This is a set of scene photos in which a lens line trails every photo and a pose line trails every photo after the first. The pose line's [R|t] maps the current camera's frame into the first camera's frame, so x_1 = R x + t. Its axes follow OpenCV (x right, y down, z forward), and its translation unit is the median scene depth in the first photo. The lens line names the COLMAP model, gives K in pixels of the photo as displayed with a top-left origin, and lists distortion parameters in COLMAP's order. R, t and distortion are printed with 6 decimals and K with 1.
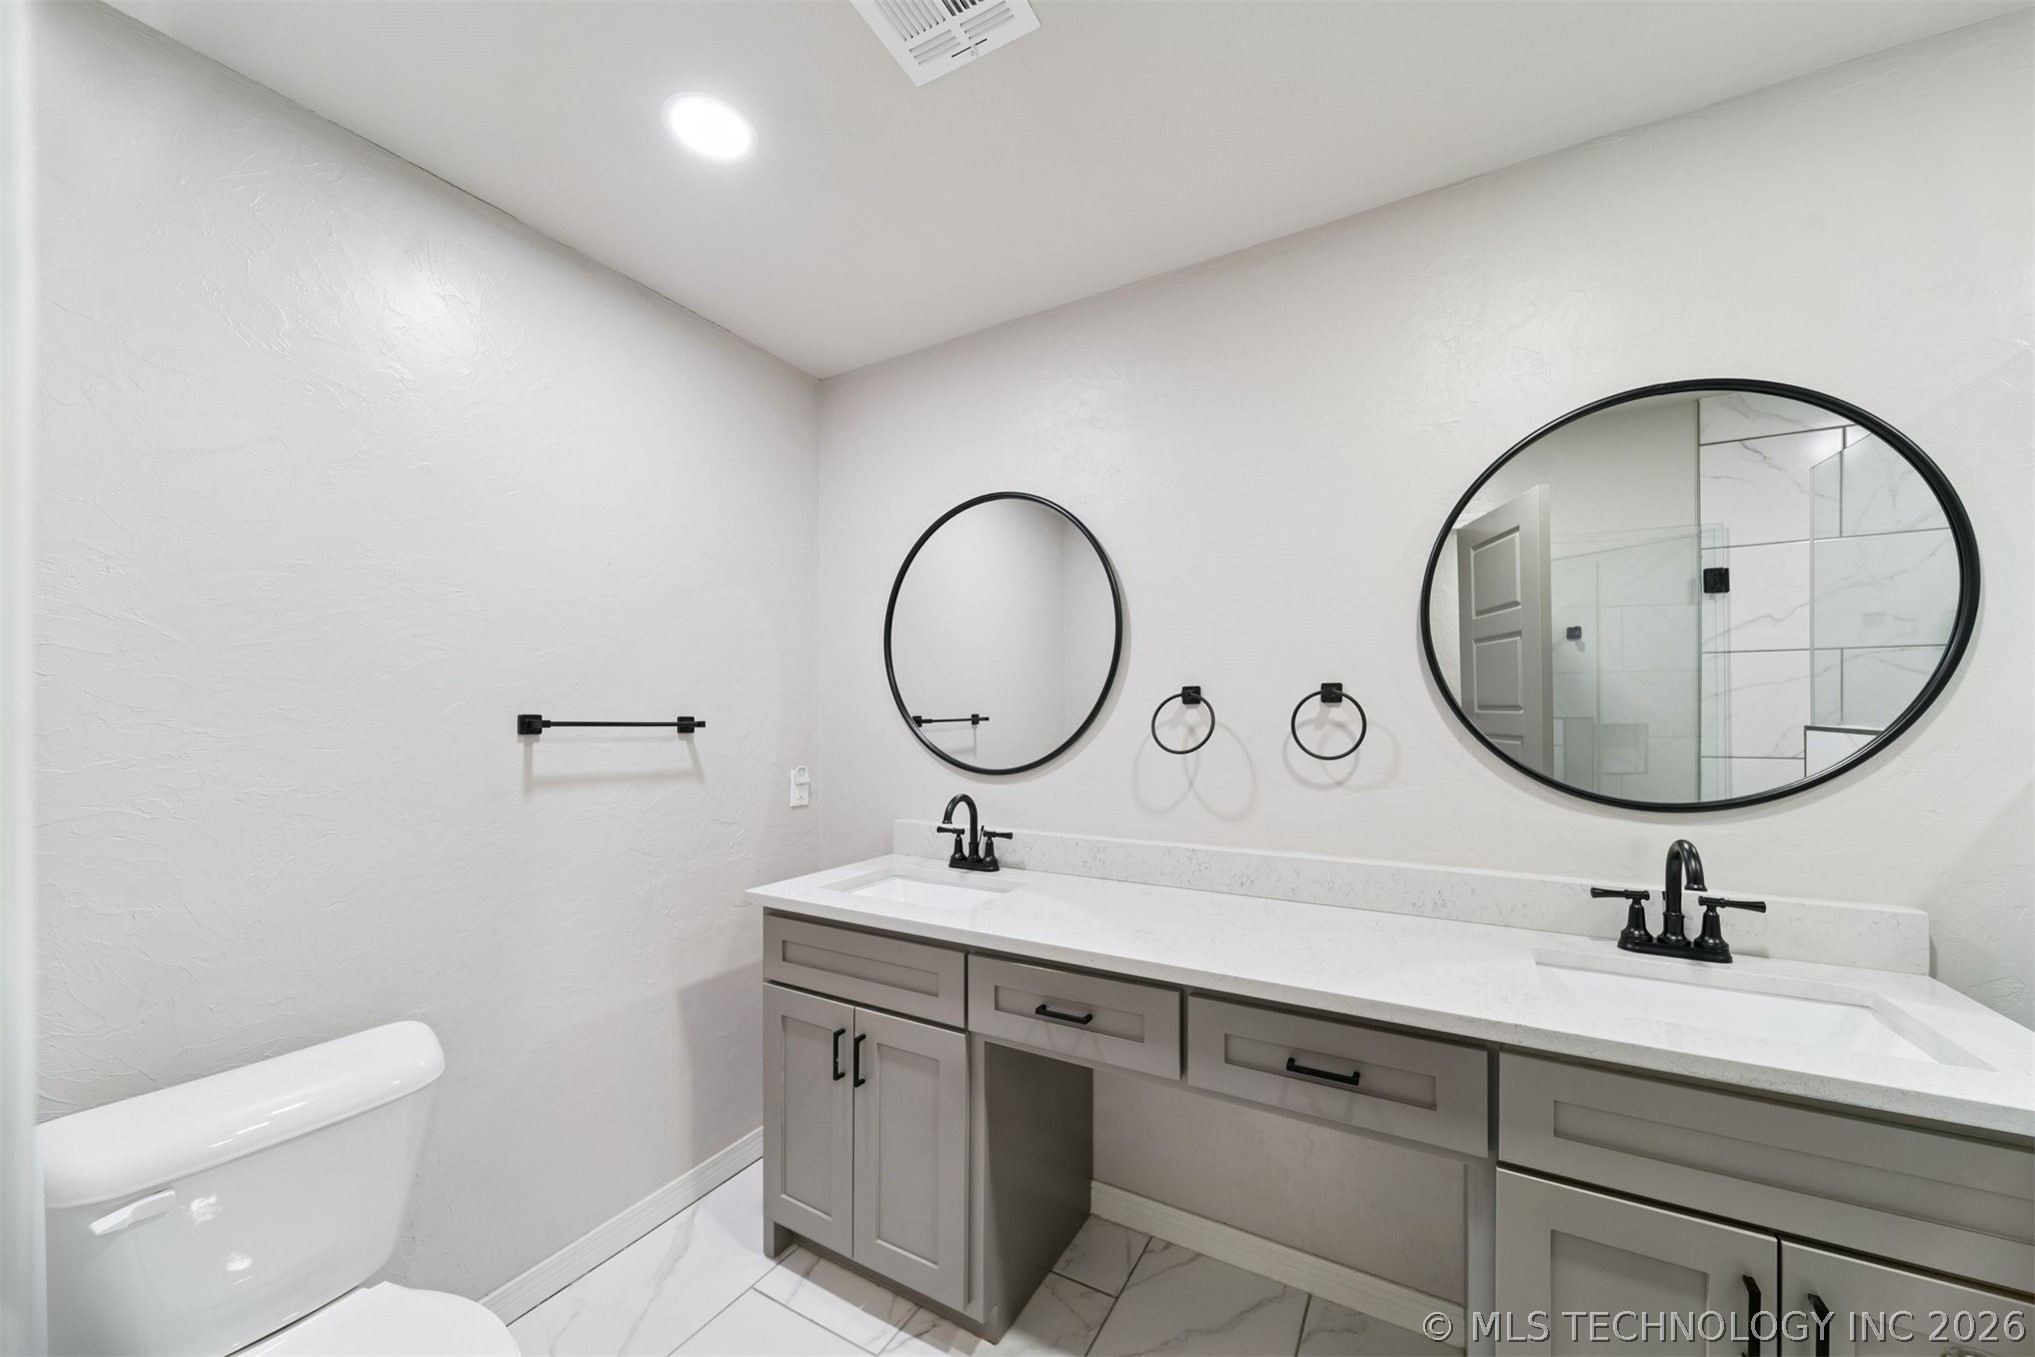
lens RADIAL K [[717.0, 0, 1030.0], [0, 717.0, 692.1], [0, 0, 1]] dist [-0.000699, -0.000166]
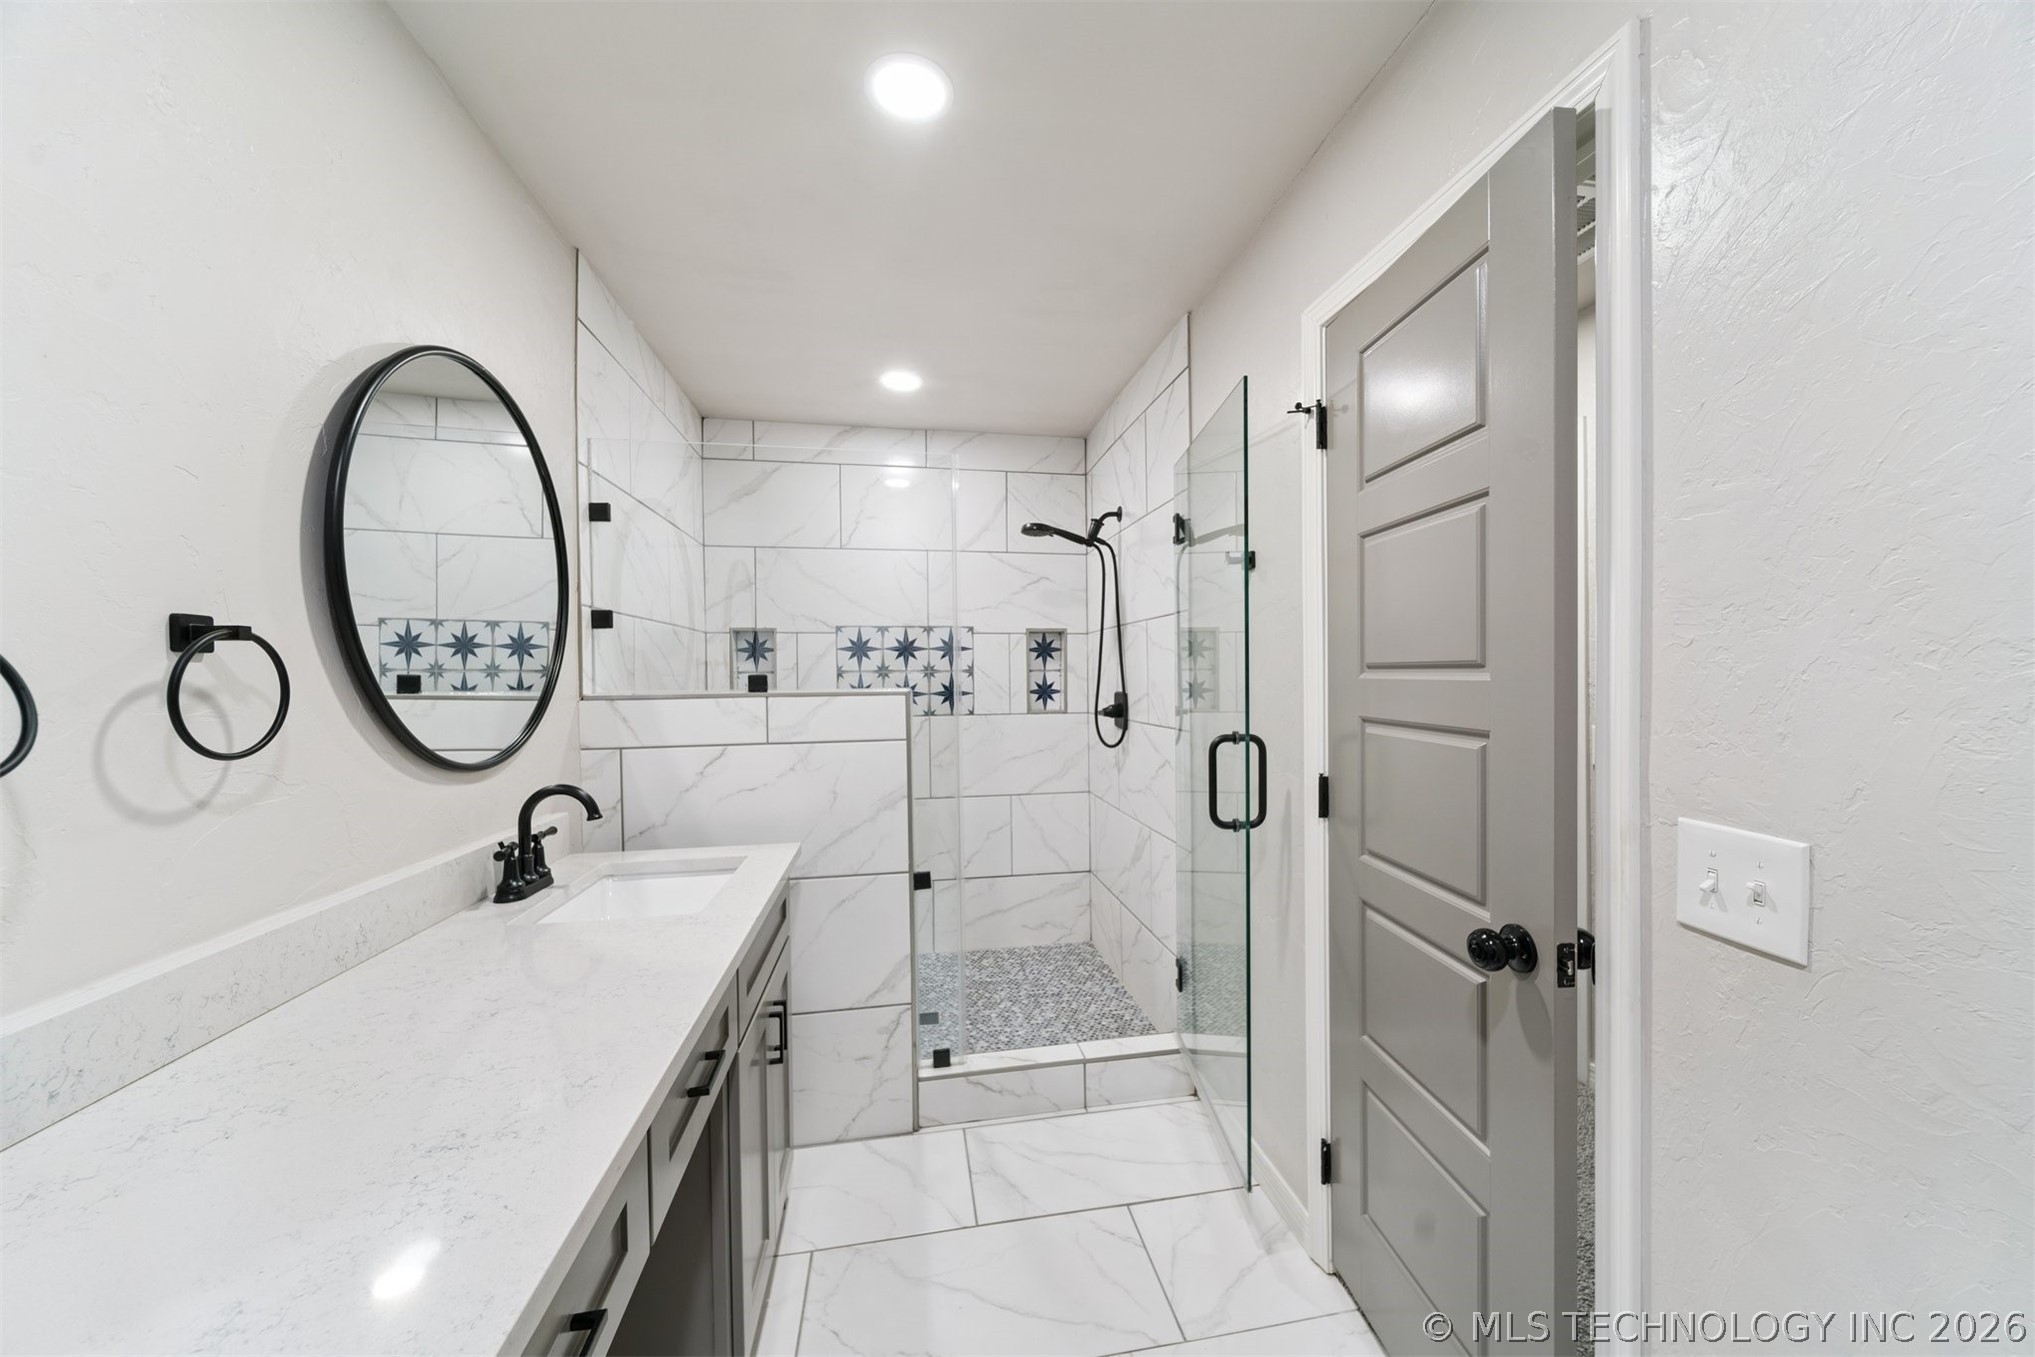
lens RADIAL K [[717.0, 0, 1030.0], [0, 717.0, 692.1], [0, 0, 1]] dist [-0.000699, -0.000166]
pose [[-0.638406, -0.002205, 0.769696, -0.376641], [-0.008493, 0.999955, -0.004180, 0.042365], [-0.769653, -0.009206, -0.638396, 0.891225]]
